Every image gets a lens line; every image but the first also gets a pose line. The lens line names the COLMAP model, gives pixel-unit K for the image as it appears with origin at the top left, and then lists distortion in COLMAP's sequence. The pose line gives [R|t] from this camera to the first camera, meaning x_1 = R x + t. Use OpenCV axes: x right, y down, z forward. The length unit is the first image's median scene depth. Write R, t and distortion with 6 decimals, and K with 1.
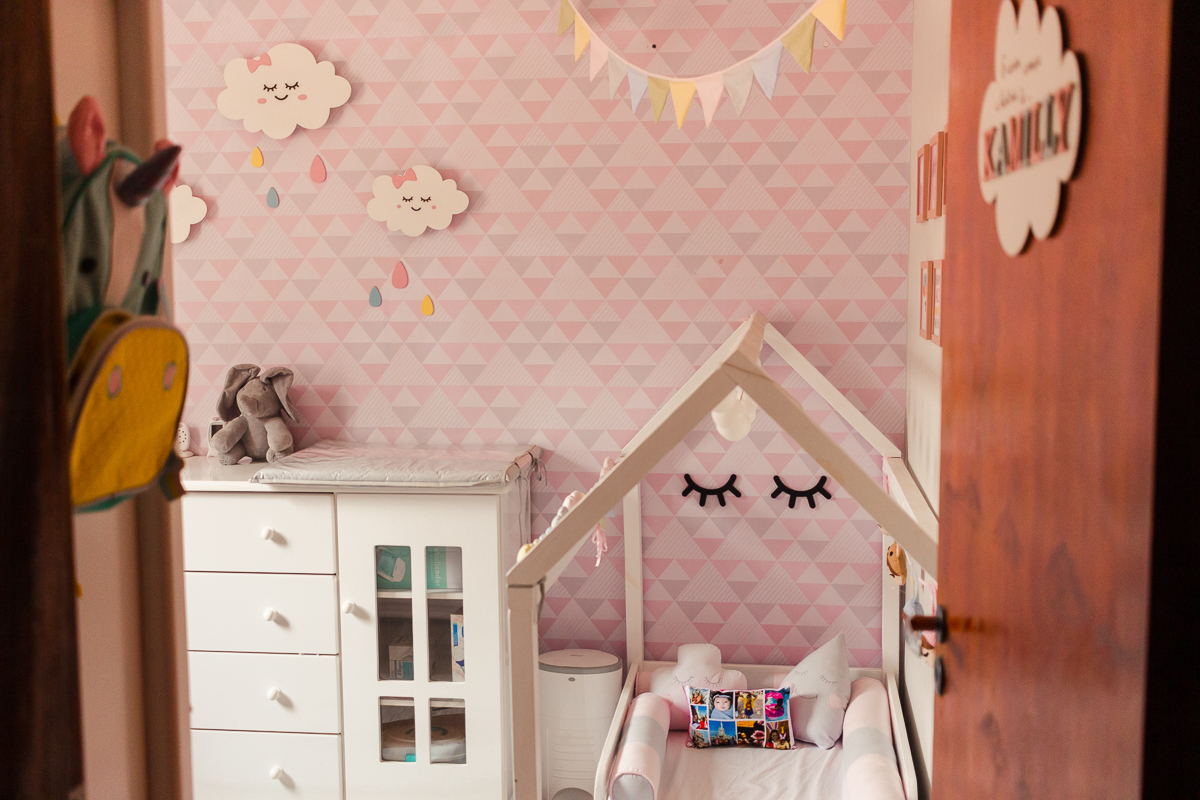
lens RADIAL K [[1297.0, 0, 602.2], [0, 1297.0, 408.2], [0, 0, 1]] dist [0.012382, 0.003071]
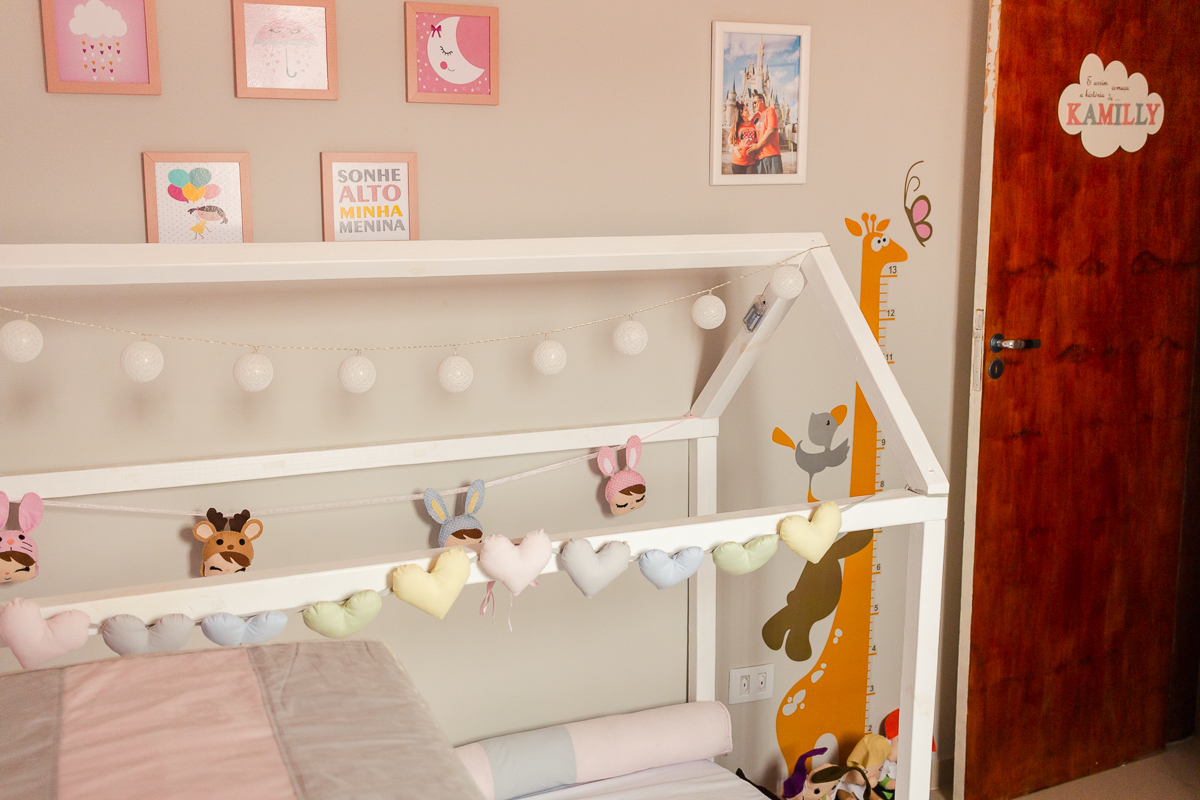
lens RADIAL K [[1351.8, 0, 600.0], [0, 1351.8, 400.0], [0, 0, 1]] dist [0.019087, 0.013582]
pose [[-0.548896, -0.139239, 0.824212, -0.450701], [0.091171, 0.970173, 0.224614, -0.108342], [-0.830904, 0.198434, -0.519830, 1.042417]]
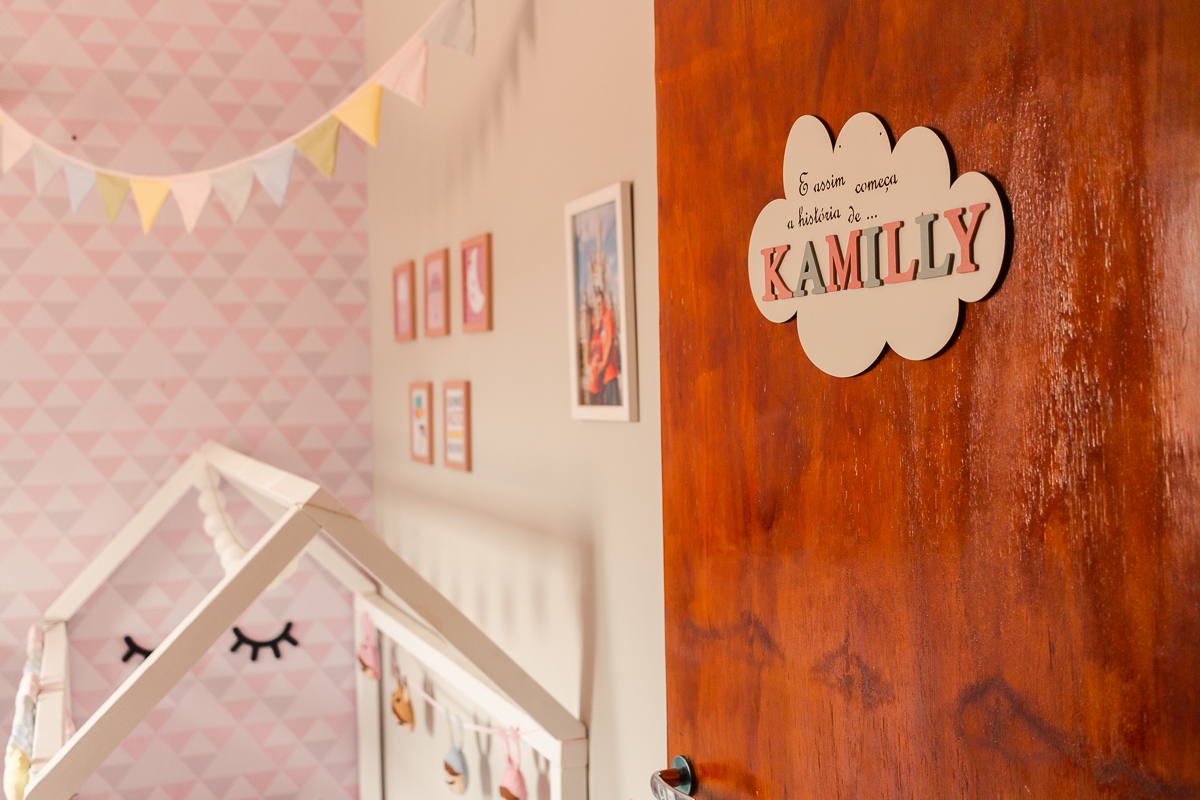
lens RADIAL K [[1351.8, 0, 600.0], [0, 1351.8, 400.0], [0, 0, 1]] dist [0.019087, 0.013582]
pose [[0.869851, -0.019683, 0.492921, -0.101898], [0.068050, 0.994439, -0.080377, -0.010135], [-0.488598, 0.103459, 0.866353, 0.068493]]
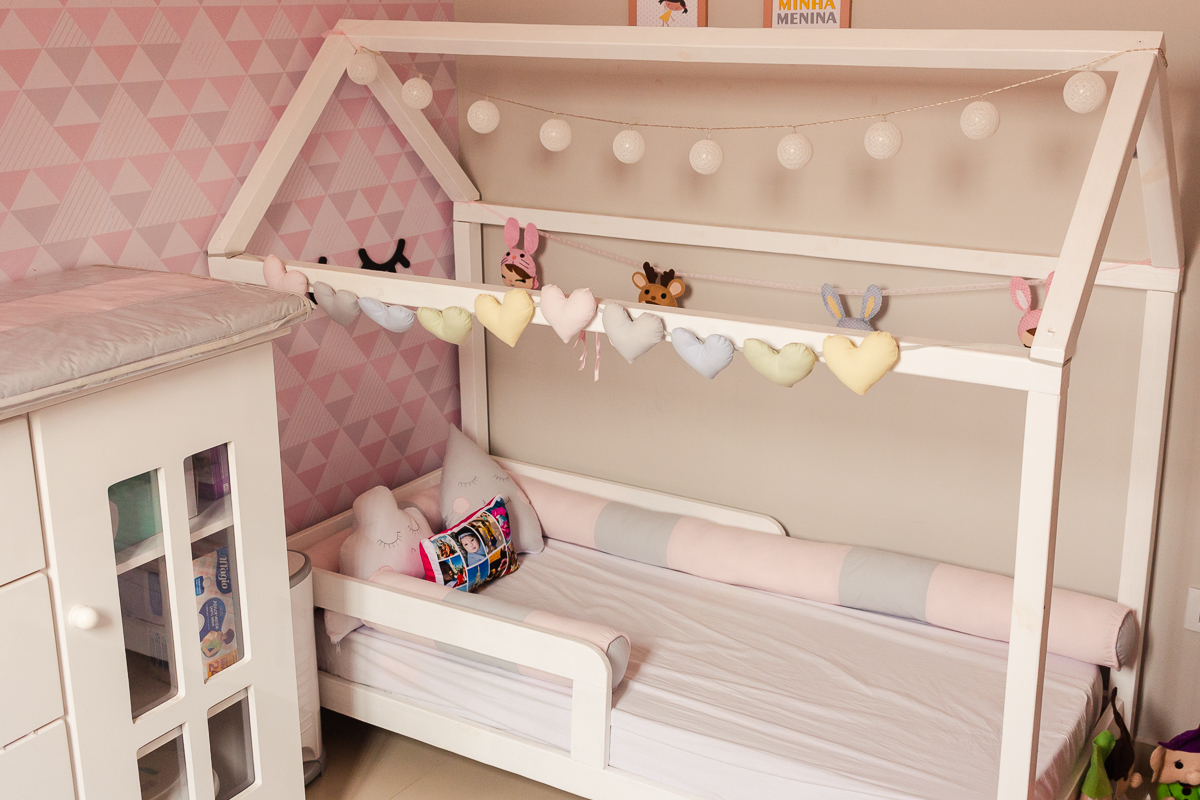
lens RADIAL K [[1426.2, 0, 600.0], [0, 1426.2, 400.0], [0, 0, 1]] dist [0.011034, 0.024190]
pose [[0.404383, -0.251720, 0.879268, -0.559651], [0.103216, 0.967798, 0.229595, -0.038266], [-0.908747, -0.002090, 0.417343, 0.540704]]
